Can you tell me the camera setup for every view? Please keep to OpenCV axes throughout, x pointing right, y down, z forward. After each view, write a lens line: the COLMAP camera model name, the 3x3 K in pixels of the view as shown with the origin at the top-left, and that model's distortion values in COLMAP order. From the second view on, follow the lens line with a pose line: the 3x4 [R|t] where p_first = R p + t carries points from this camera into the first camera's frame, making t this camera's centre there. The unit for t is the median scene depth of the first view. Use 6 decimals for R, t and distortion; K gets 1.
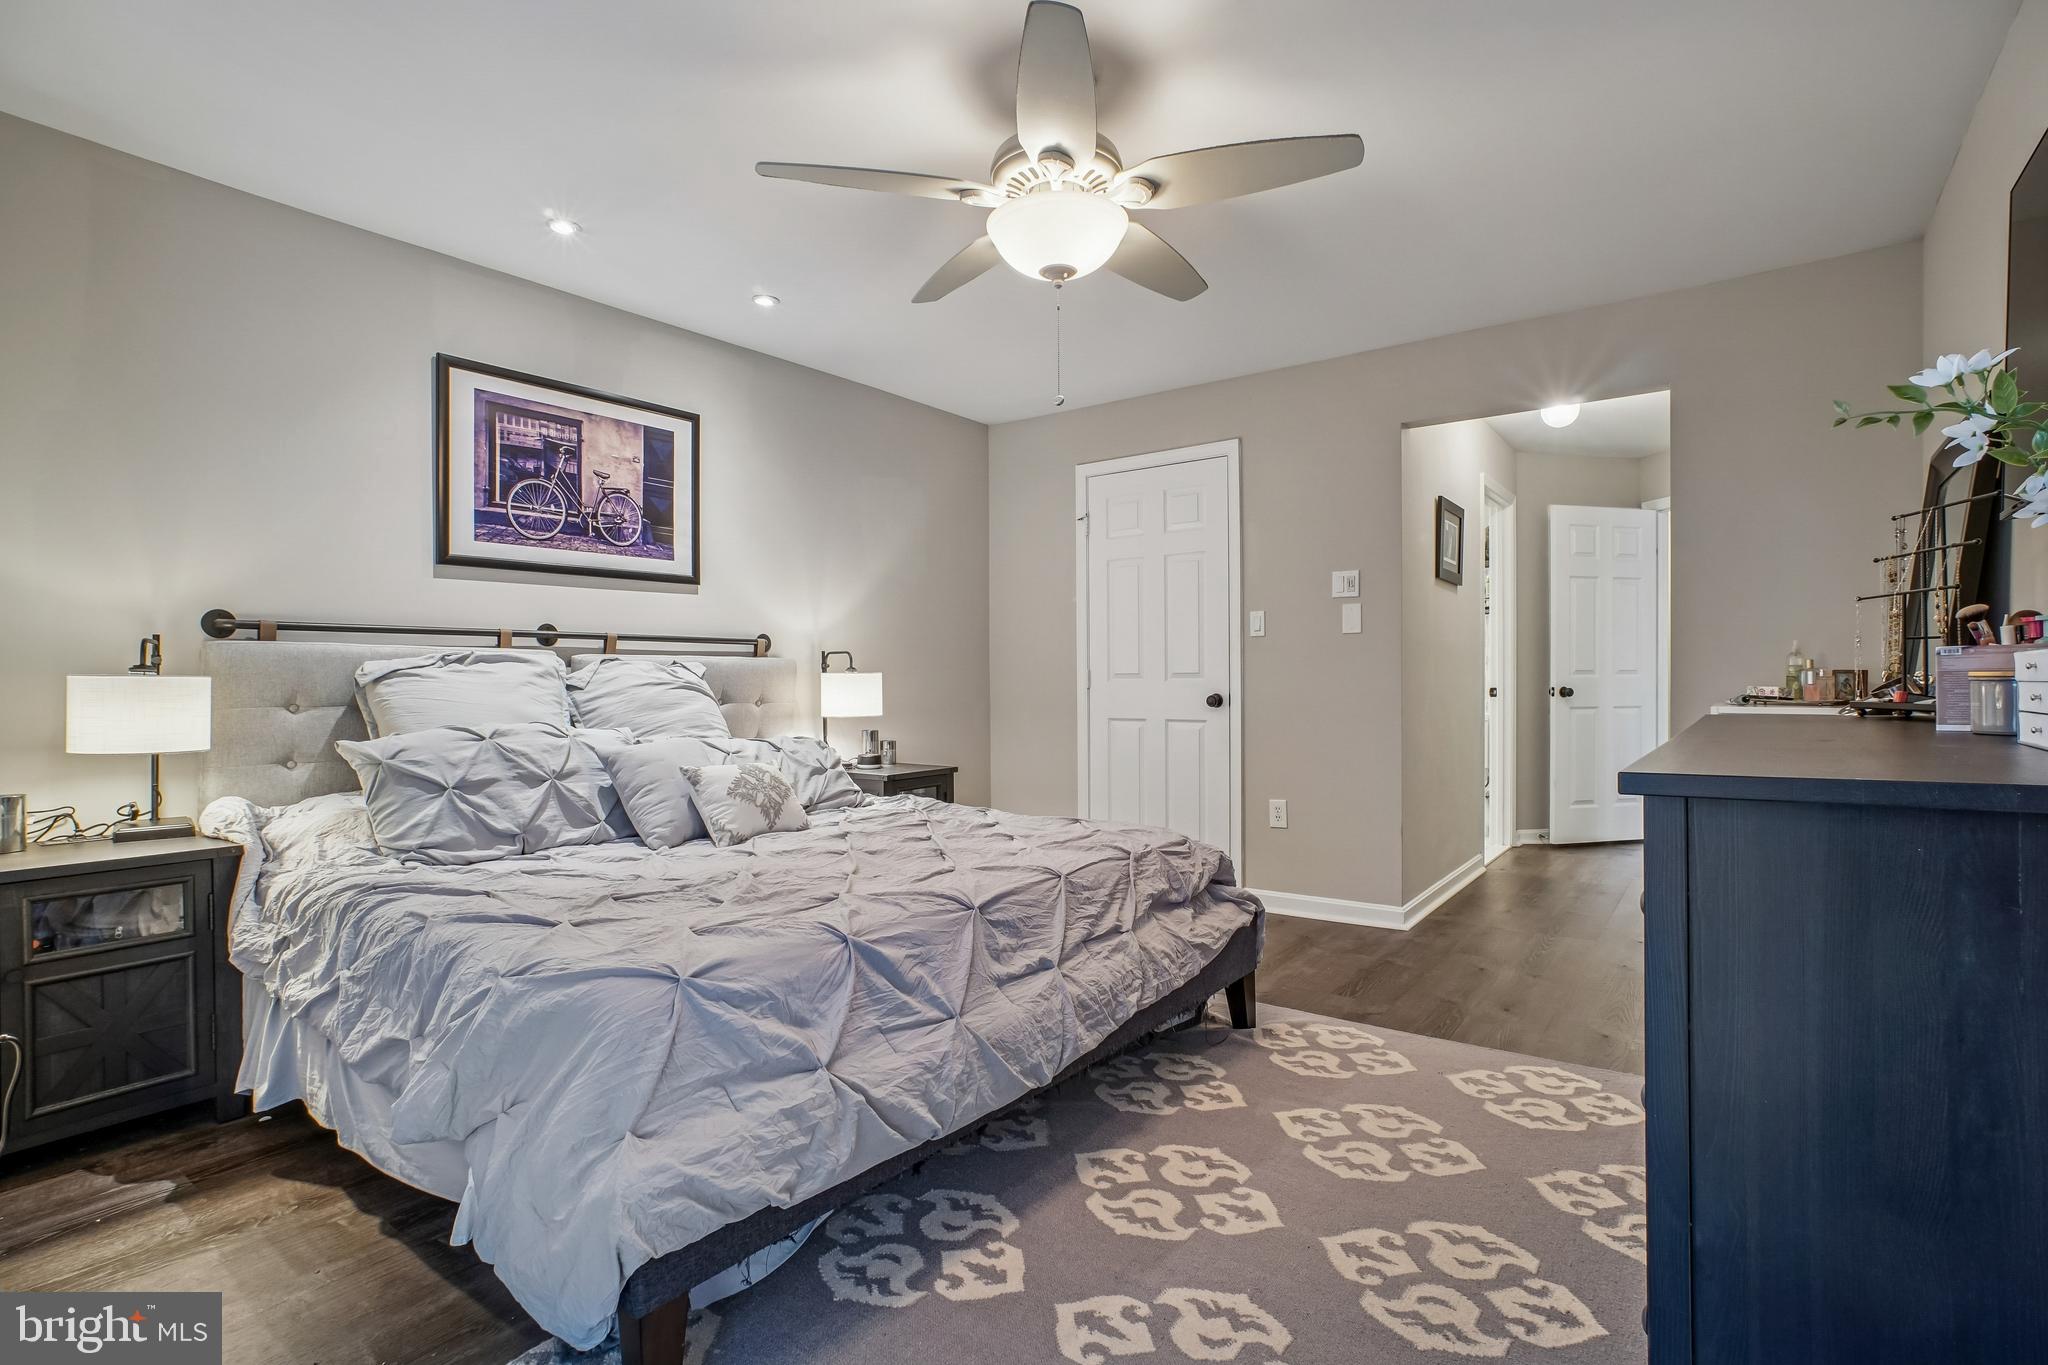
lens RADIAL K [[1019.1, 0, 1004.3], [0, 1019.1, 674.5], [0, 0, 1]] dist [-0.053924, 0.030871]
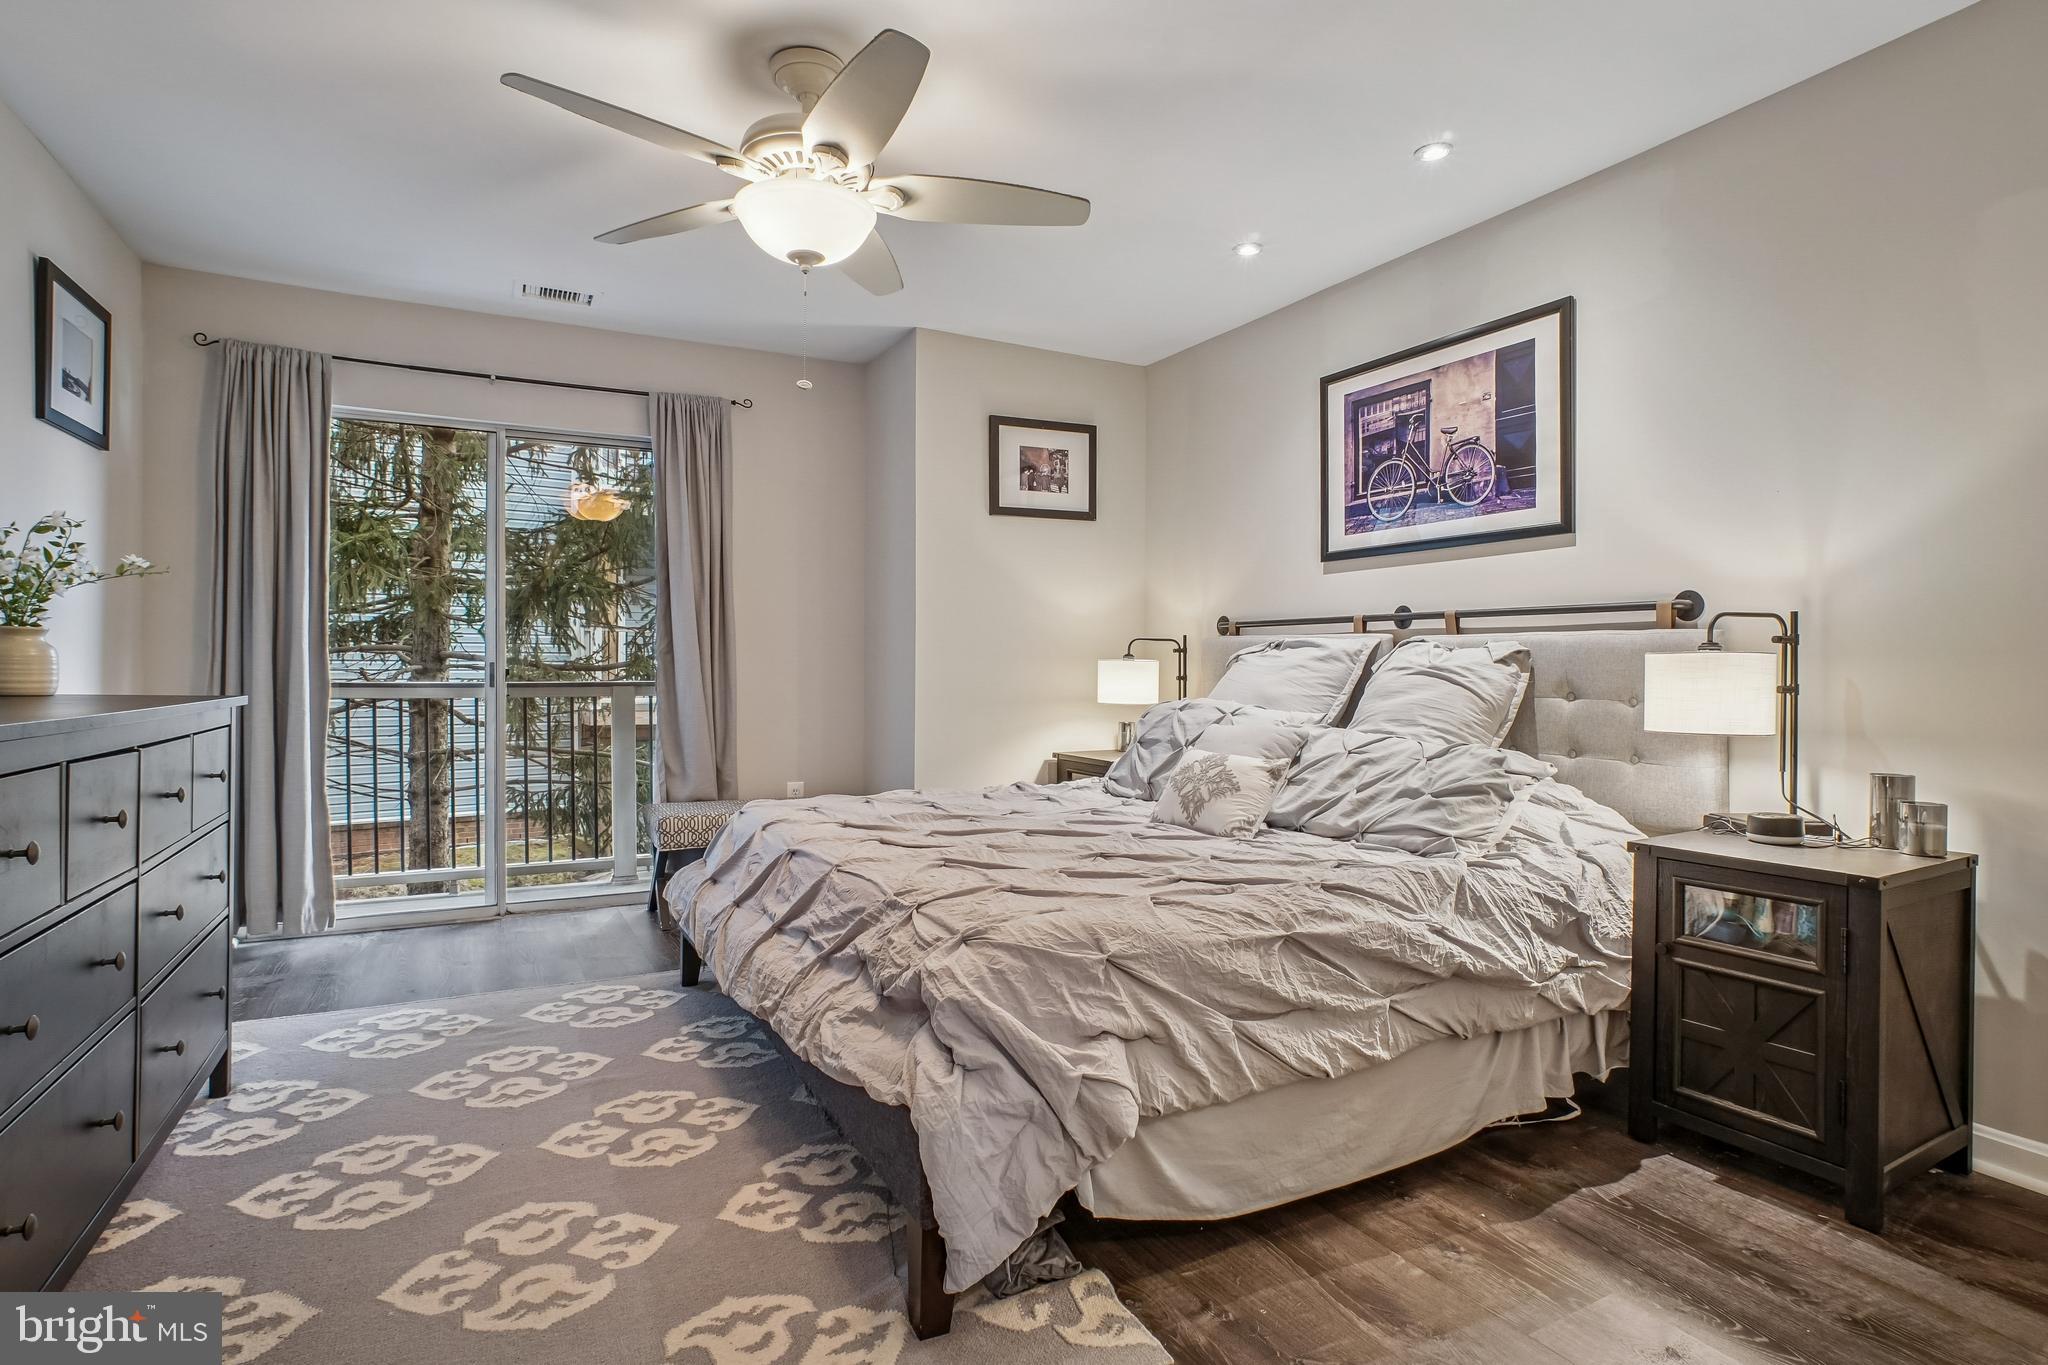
lens RADIAL K [[1019.1, 0, 1004.3], [0, 1019.1, 674.5], [0, 0, 1]] dist [-0.053924, 0.030871]
pose [[-0.417826, 0.010226, -0.908470, 0.636197], [0.001218, 0.999942, 0.010695, 0.005100], [0.908526, 0.003362, -0.417814, 1.151030]]
